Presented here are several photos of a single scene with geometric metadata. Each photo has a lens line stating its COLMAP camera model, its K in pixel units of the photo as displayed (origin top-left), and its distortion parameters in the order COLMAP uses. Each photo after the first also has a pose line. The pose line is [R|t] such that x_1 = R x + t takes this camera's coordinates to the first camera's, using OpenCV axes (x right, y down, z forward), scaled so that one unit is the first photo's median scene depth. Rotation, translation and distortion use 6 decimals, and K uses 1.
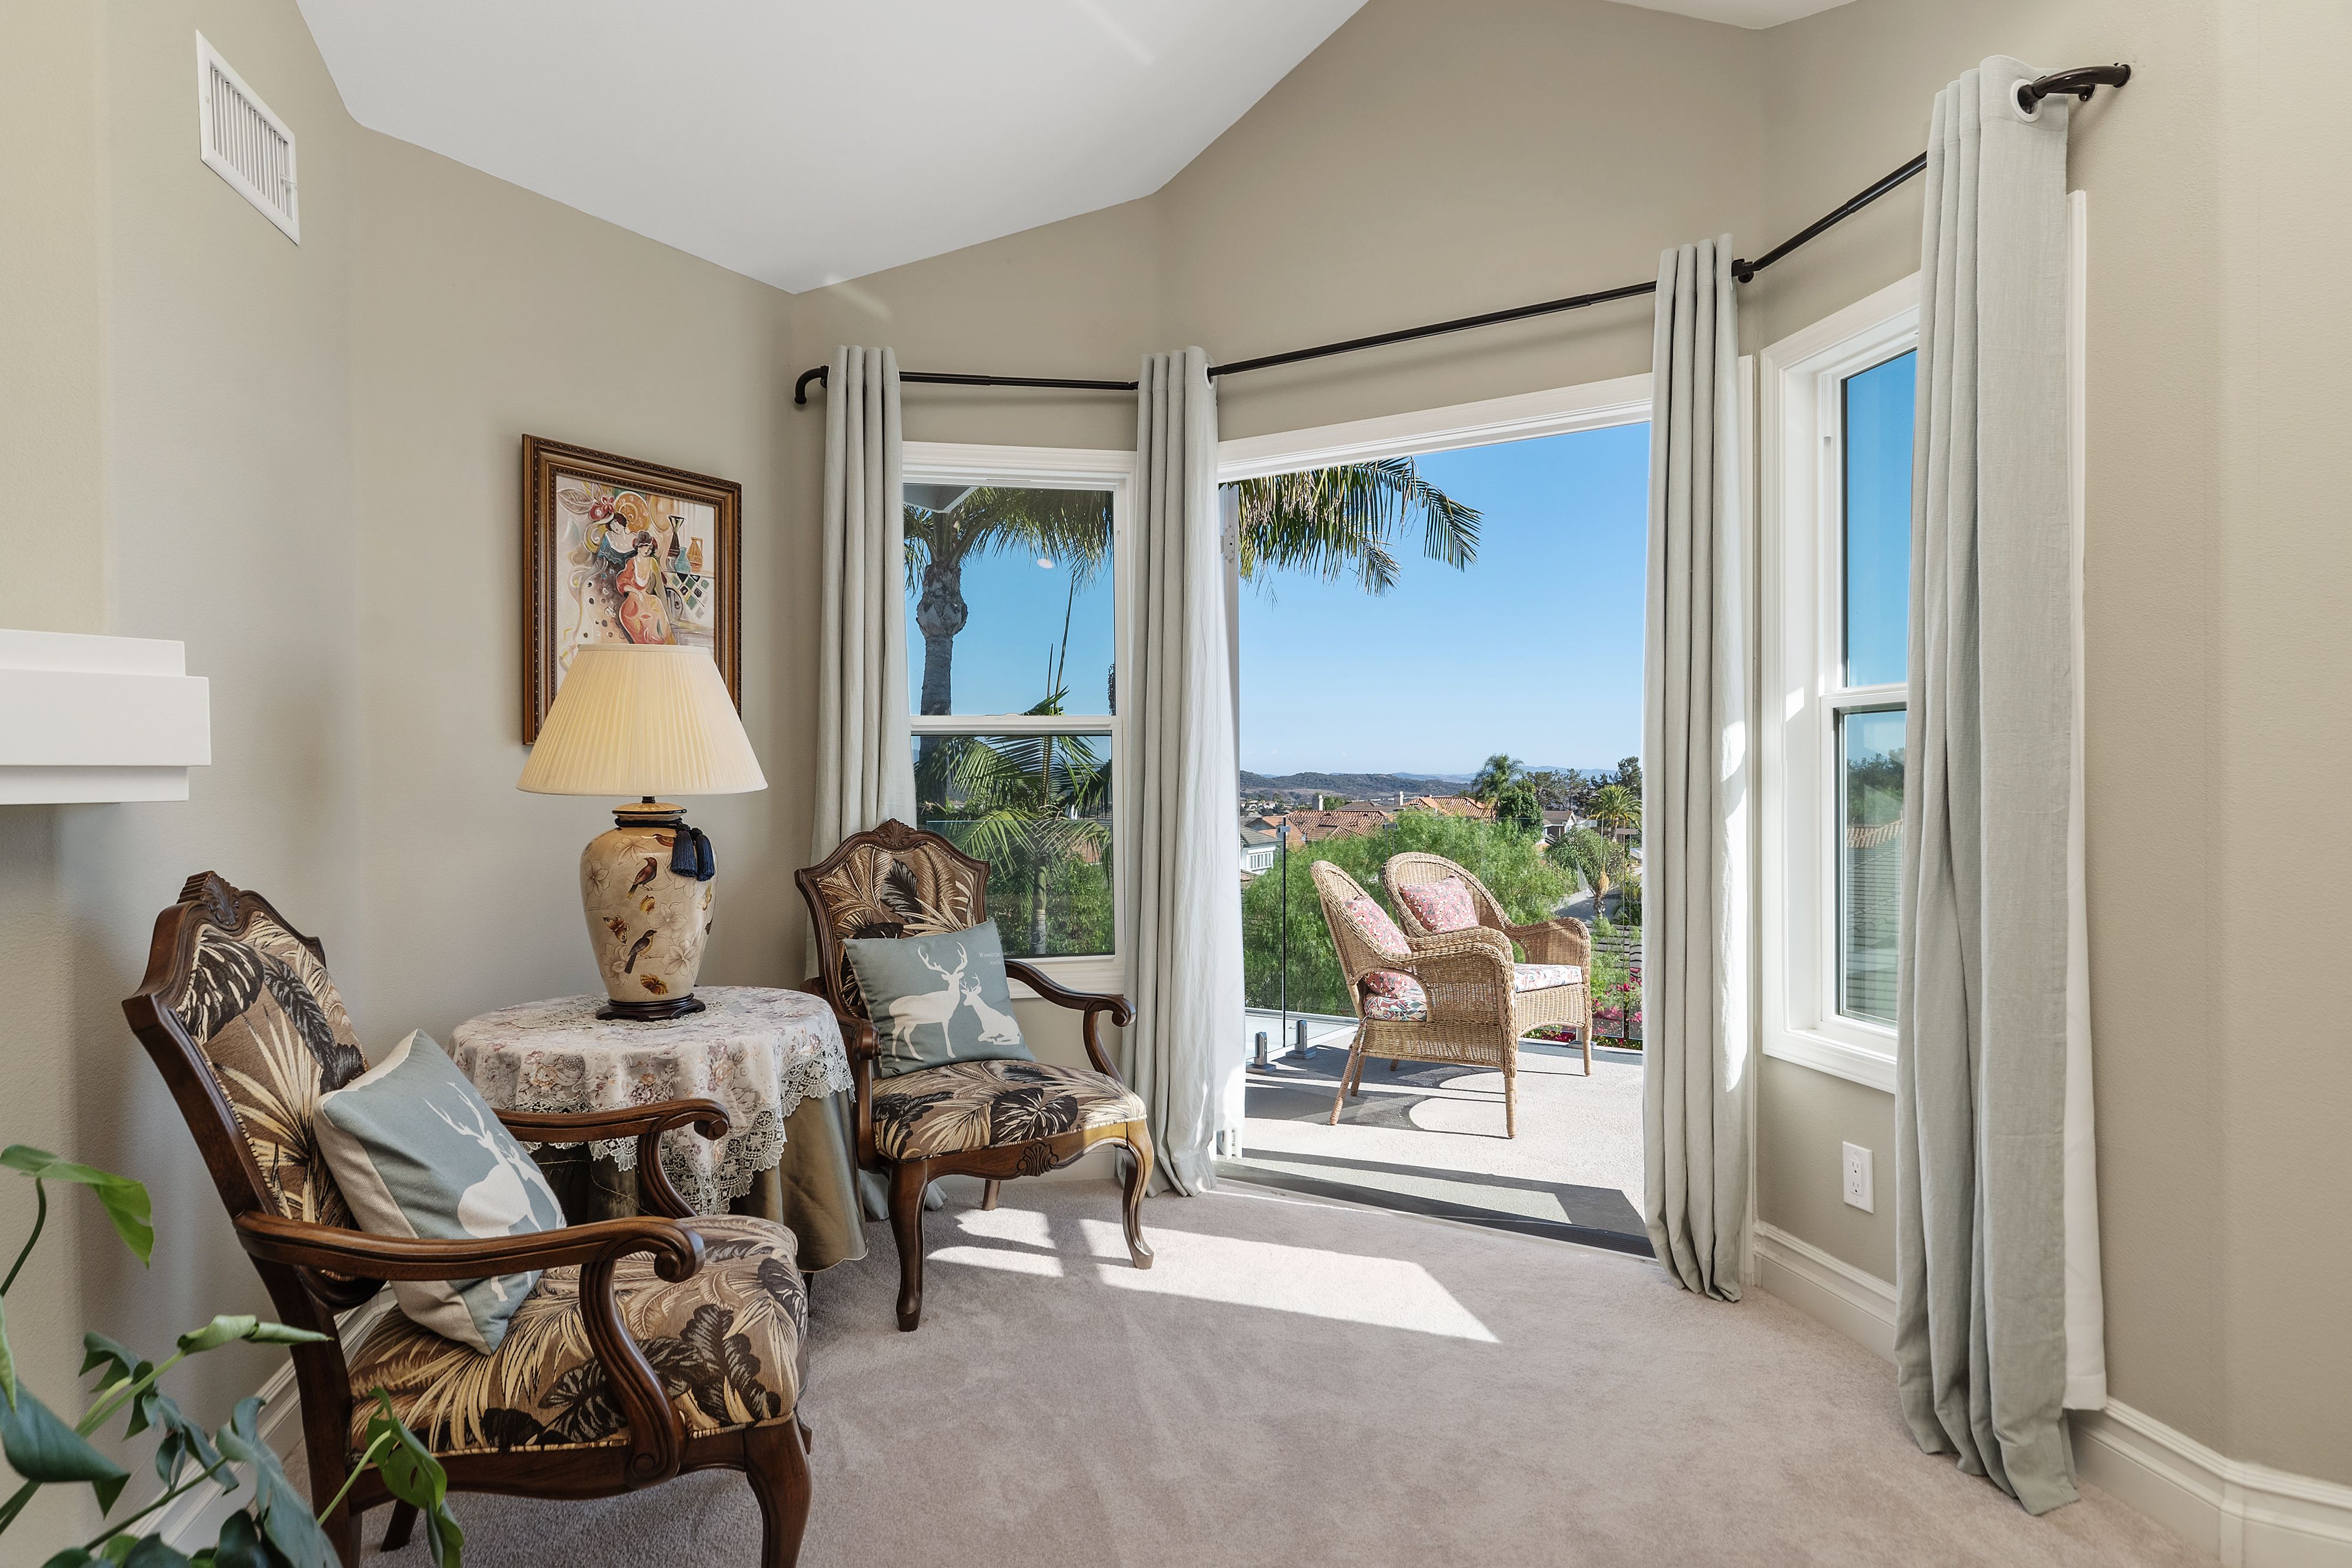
lens RADIAL K [[1315.2, 0, 1168.8], [0, 1315.2, 797.4], [0, 0, 1]] dist [0.004165, 0.000495]
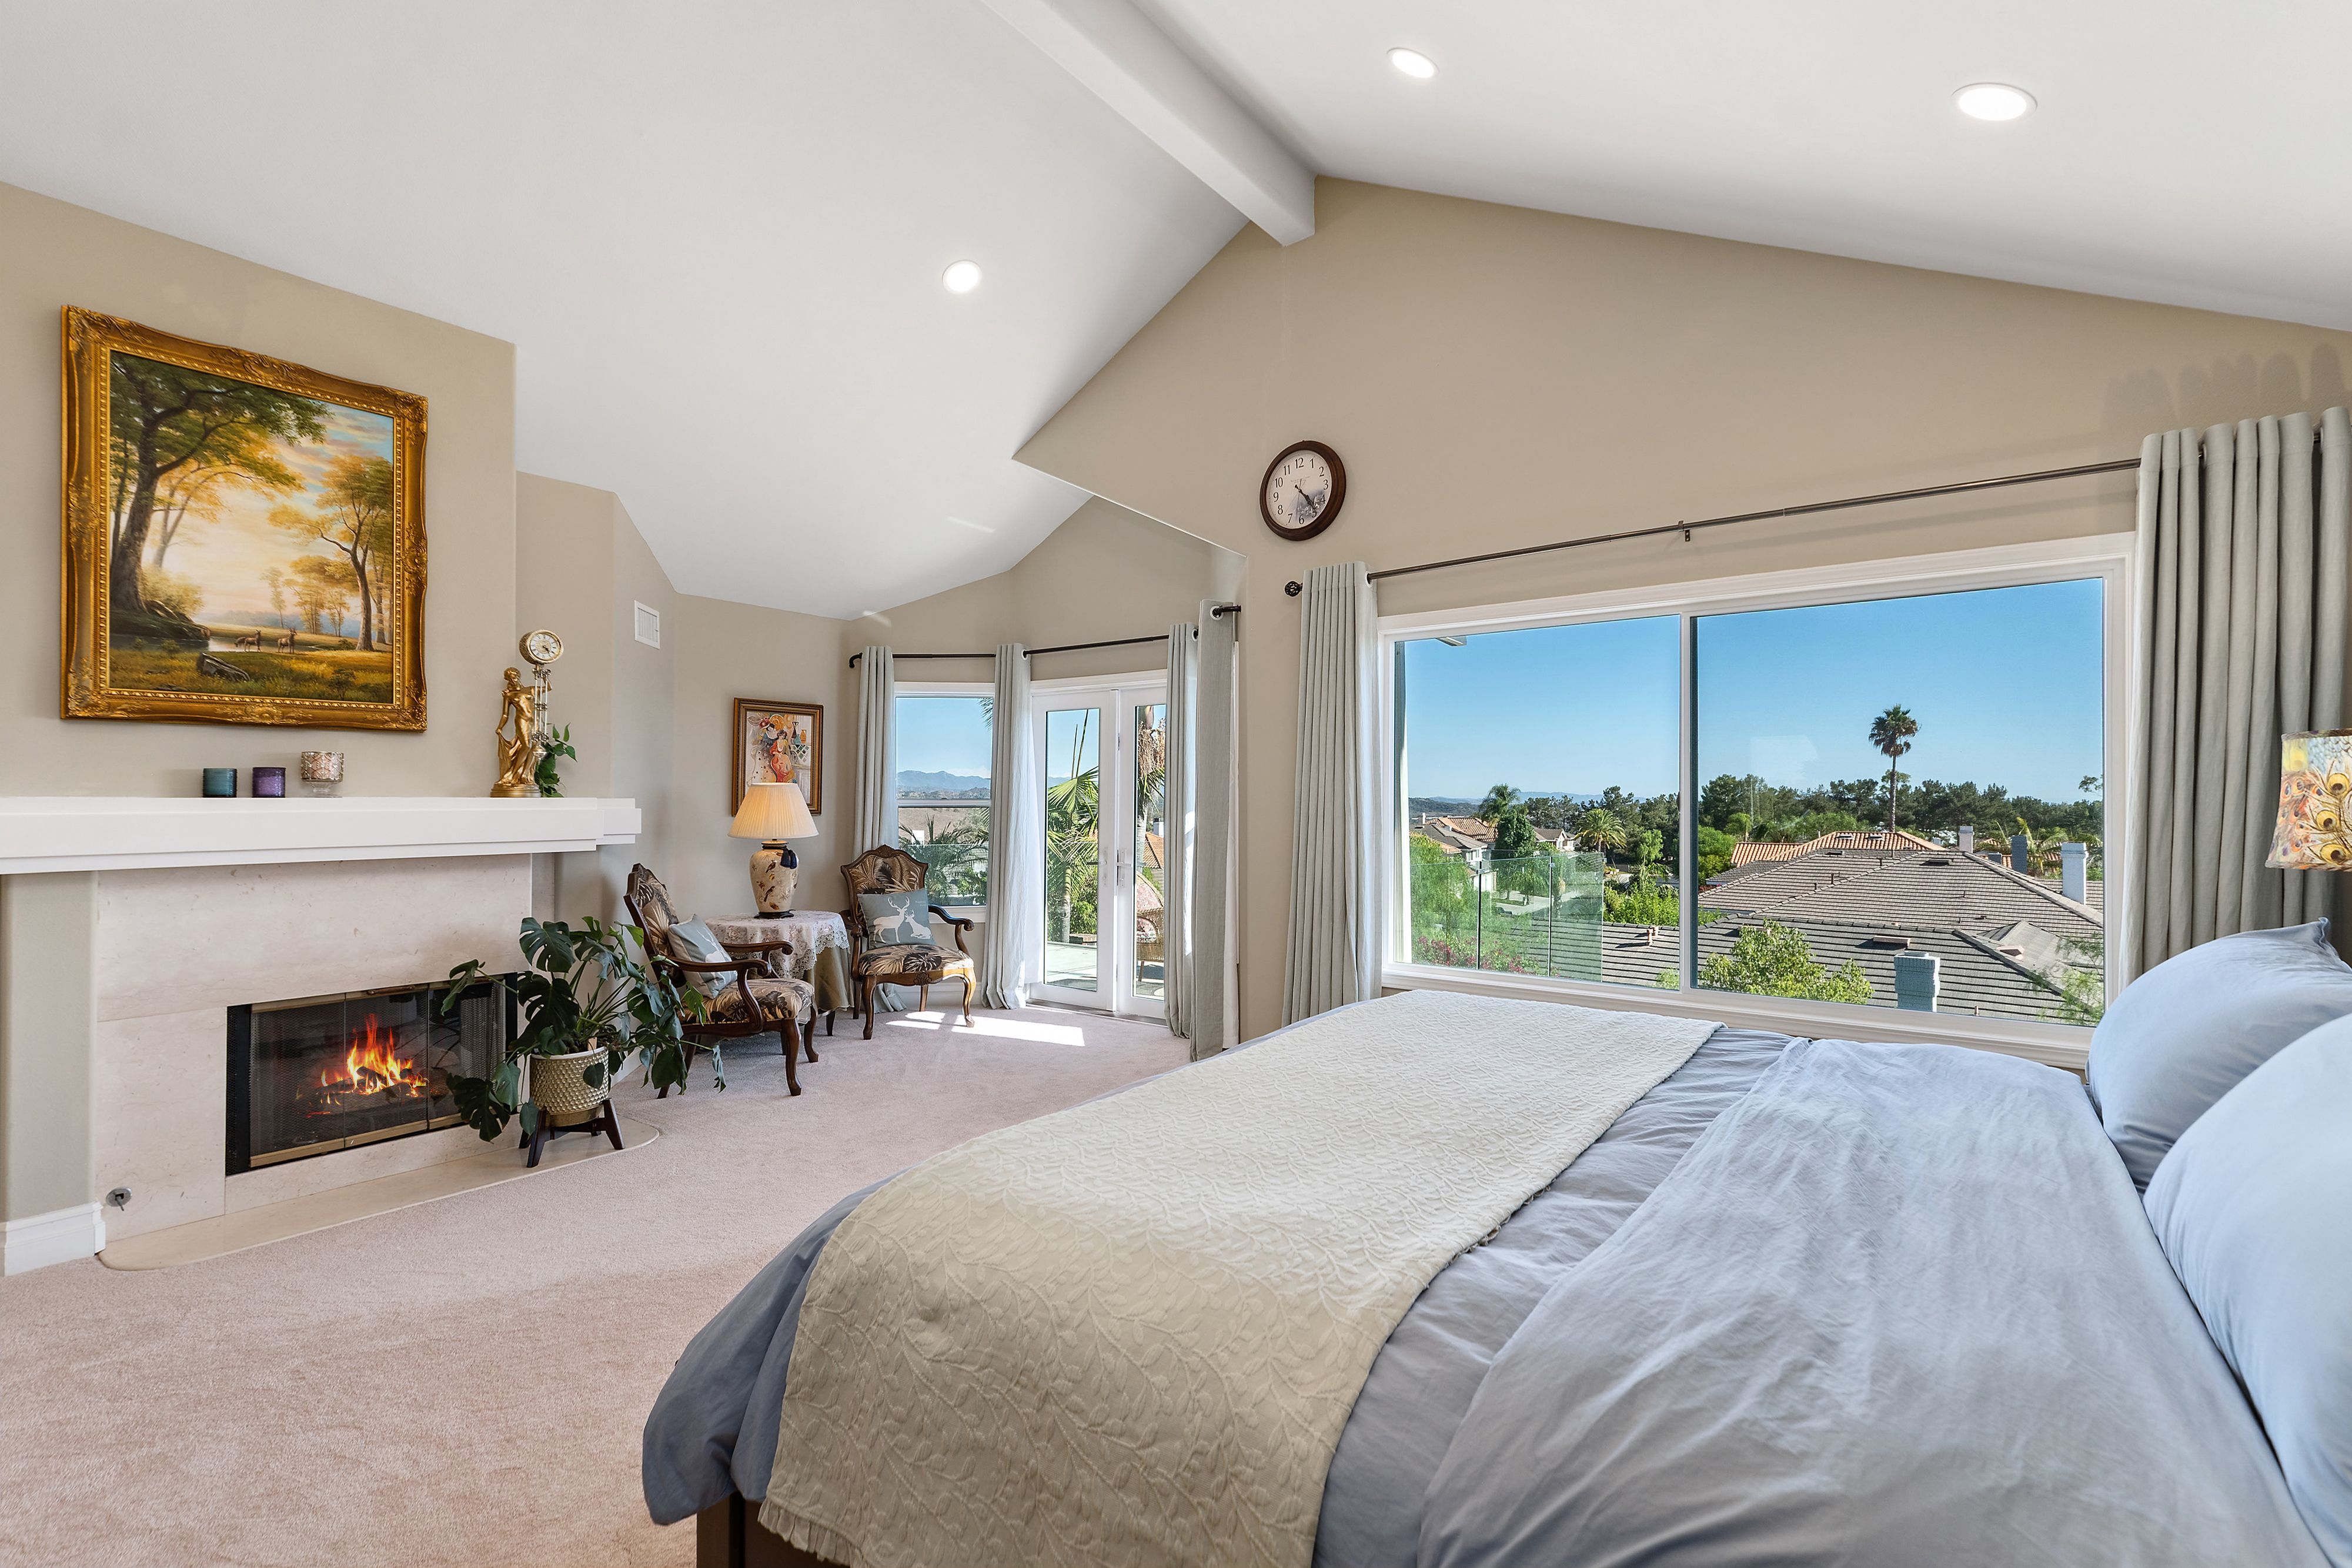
lens RADIAL K [[1058.0, 0, 1183.5], [0, 1058.0, 780.5], [0, 0, 1]] dist [0.003879, 0.000396]
pose [[0.997498, 0.004996, -0.070515, 0.549398], [-0.007253, 0.999468, -0.031783, -0.050515], [0.070319, 0.032215, 0.997004, -1.031278]]
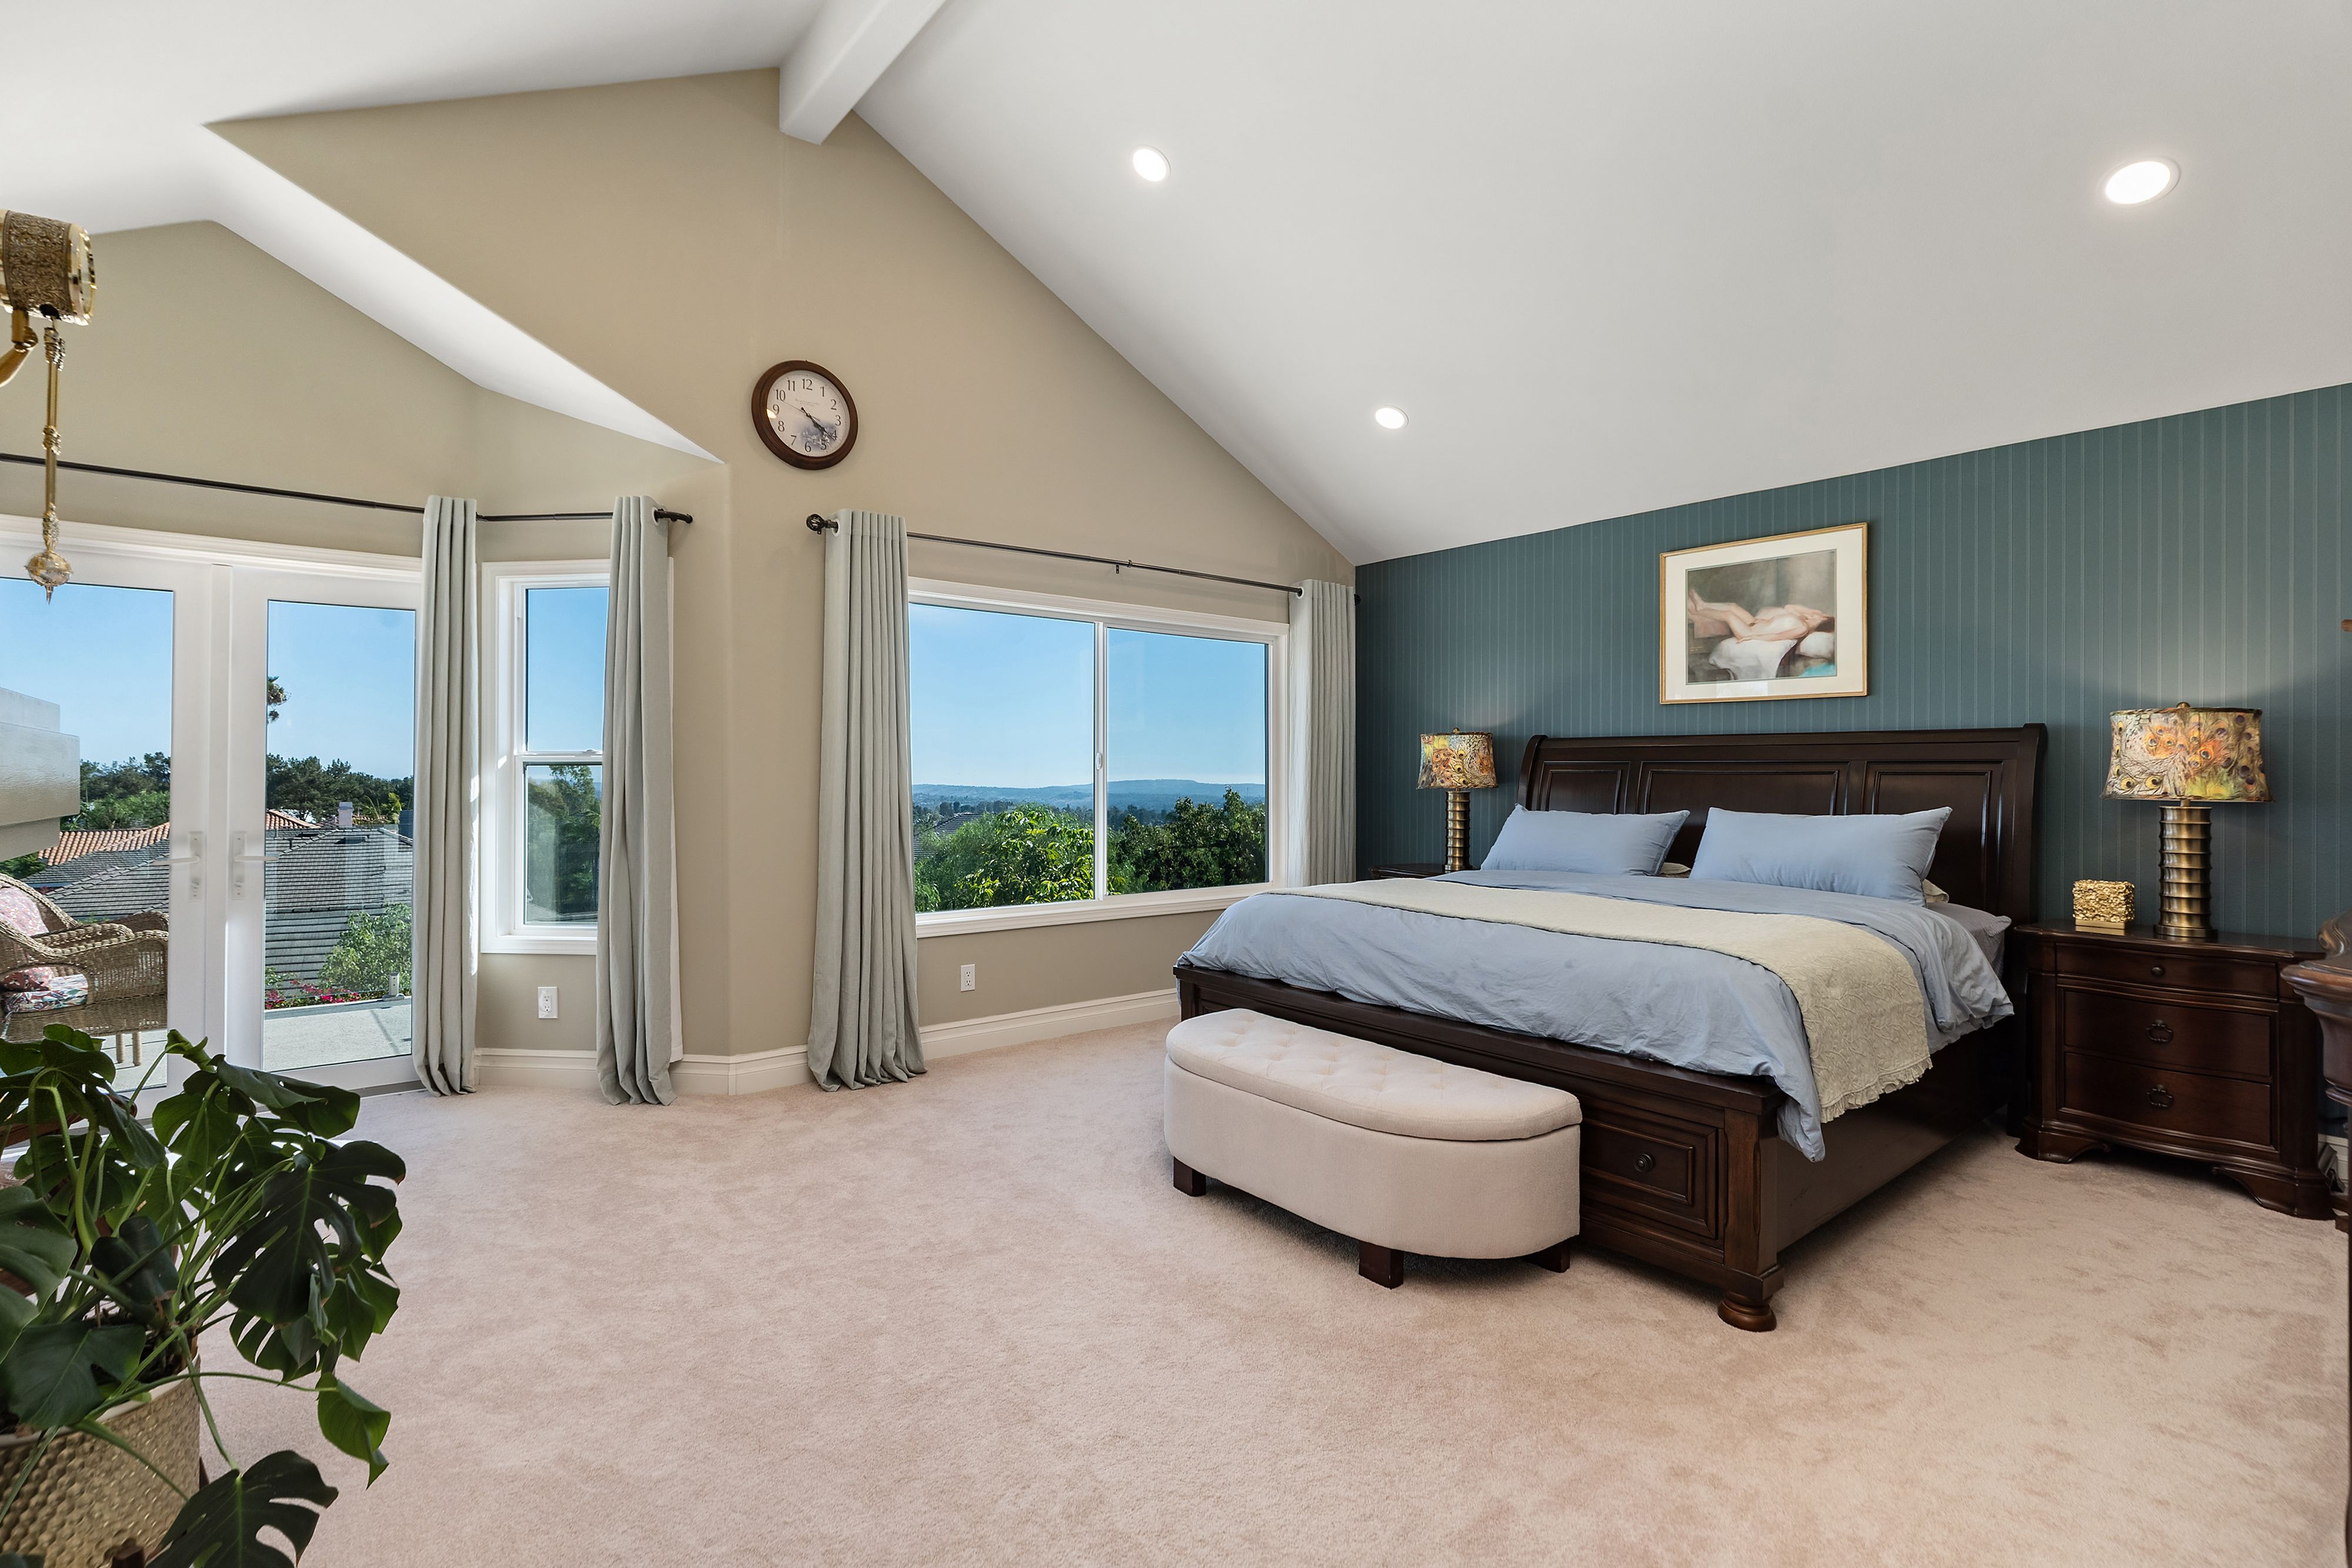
lens RADIAL K [[1111.5, 0, 1181.1], [0, 1111.5, 784.5], [0, 0, 1]] dist [0.000182, -0.000184]
pose [[0.296412, -0.000076, 0.955060, -0.727743], [0.011533, 0.999927, -0.003499, -0.018216], [-0.954991, 0.012052, 0.296391, -0.366357]]
